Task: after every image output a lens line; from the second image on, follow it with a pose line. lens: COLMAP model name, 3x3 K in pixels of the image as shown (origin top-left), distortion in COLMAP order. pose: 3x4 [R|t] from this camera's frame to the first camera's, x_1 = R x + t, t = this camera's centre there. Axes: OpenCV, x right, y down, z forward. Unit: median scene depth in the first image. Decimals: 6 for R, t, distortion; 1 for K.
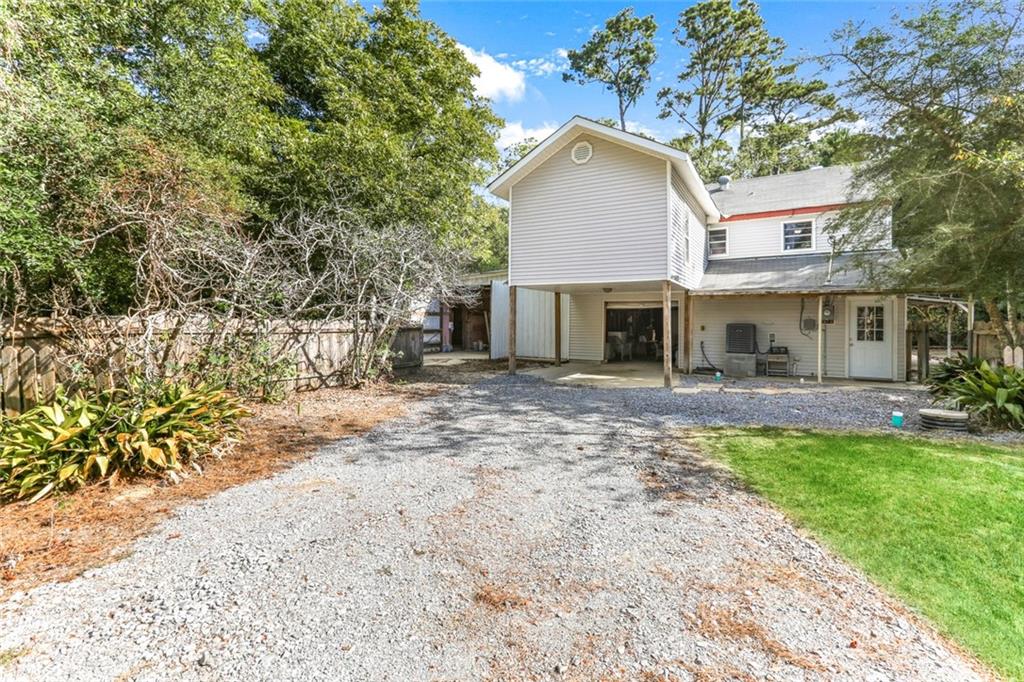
lens RADIAL K [[470.4, 0, 505.8], [0, 470.4, 318.9], [0, 0, 1]] dist [0.002070, 0.002551]
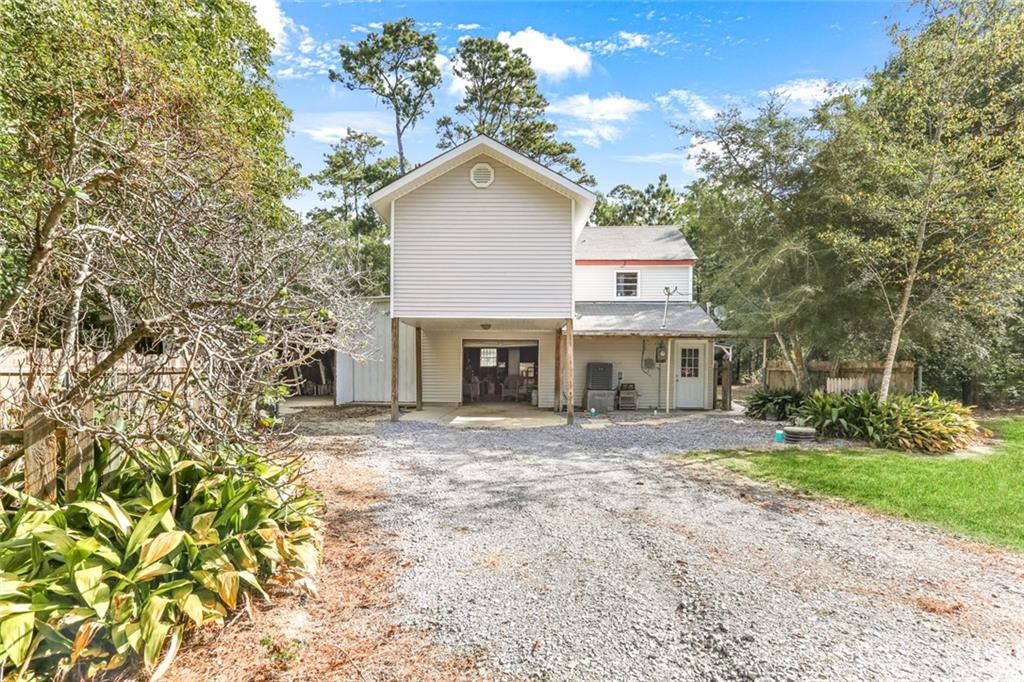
lens RADIAL K [[512.4, 0, 509.6], [0, 512.4, 374.1], [0, 0, 1]] dist [0.010021, 0.000689]
pose [[0.869458, -0.008415, 0.493935, -0.227269], [-0.004584, 0.999674, 0.025099, 0.006698], [-0.493985, -0.024087, 0.869137, 0.074539]]
